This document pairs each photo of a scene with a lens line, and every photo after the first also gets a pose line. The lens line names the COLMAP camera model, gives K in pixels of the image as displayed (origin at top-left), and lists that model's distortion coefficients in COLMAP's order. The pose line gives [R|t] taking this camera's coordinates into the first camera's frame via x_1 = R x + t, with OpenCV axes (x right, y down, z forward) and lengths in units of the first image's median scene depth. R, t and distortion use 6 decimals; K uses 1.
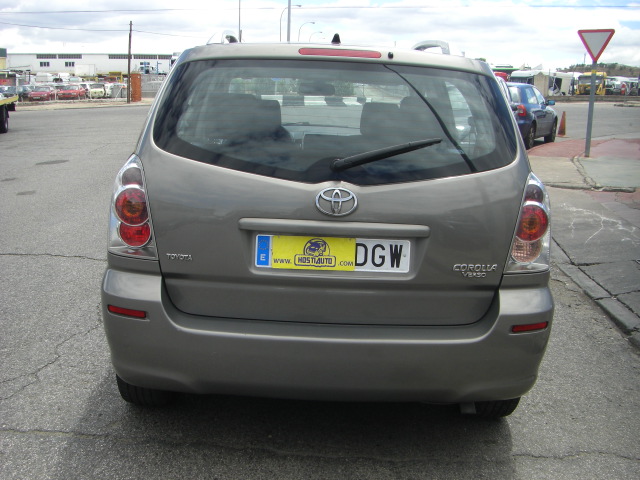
lens RADIAL K [[724.6, 0, 303.0], [0, 724.6, 271.5], [0, 0, 1]] dist [-0.193081, 0.134110]
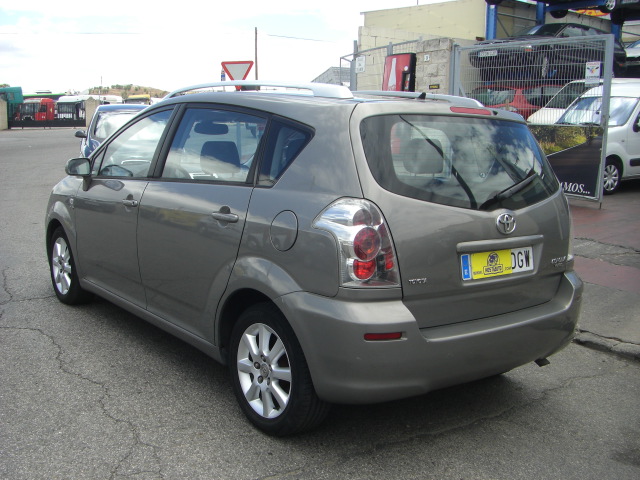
lens RADIAL K [[724.6, 0, 303.0], [0, 724.6, 271.5], [0, 0, 1]] dist [-0.193081, 0.134110]
pose [[0.799112, -0.133122, 0.586258, -1.022481], [0.151535, 0.988291, 0.017859, -0.086576], [-0.581771, 0.074568, 0.809928, 0.143703]]
